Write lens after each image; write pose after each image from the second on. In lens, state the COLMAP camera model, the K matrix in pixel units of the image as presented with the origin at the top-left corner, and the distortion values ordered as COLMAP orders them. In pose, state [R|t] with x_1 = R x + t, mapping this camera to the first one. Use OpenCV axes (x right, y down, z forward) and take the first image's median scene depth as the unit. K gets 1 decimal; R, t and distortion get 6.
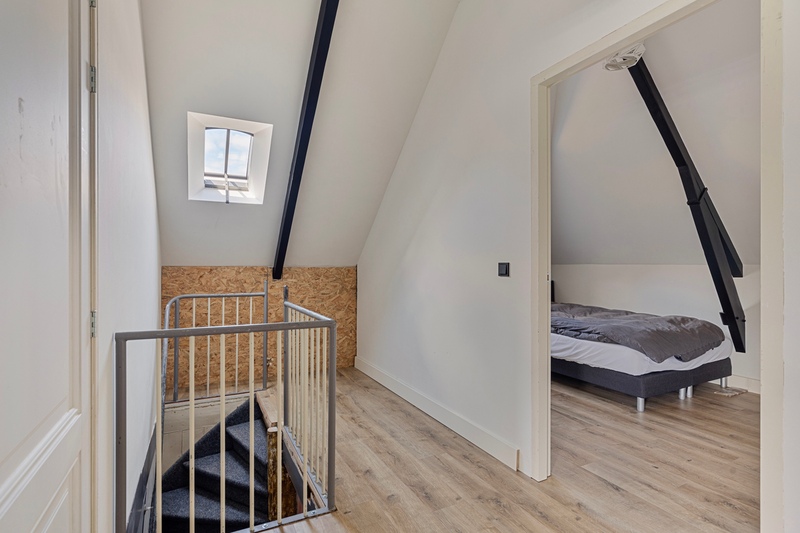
lens RADIAL K [[386.3, 0, 396.4], [0, 386.3, 263.1], [0, 0, 1]] dist [-0.001258, 0.000736]
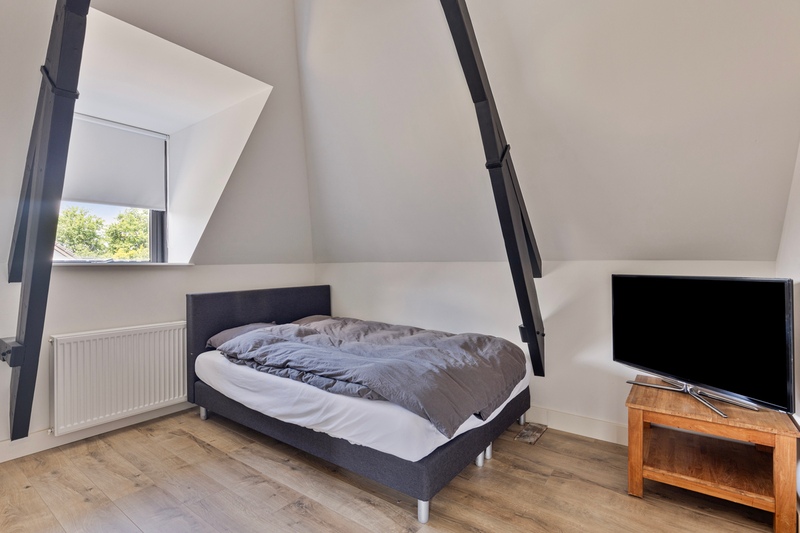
lens RADIAL K [[416.2, 0, 400.8], [0, 416.2, 266.9], [0, 0, 1]] dist [-0.000897, -0.000111]
pose [[0.887309, -0.005804, 0.461139, 0.290434], [0.002950, 0.999972, 0.006911, 0.009800], [-0.461166, -0.004772, 0.887301, 0.427243]]
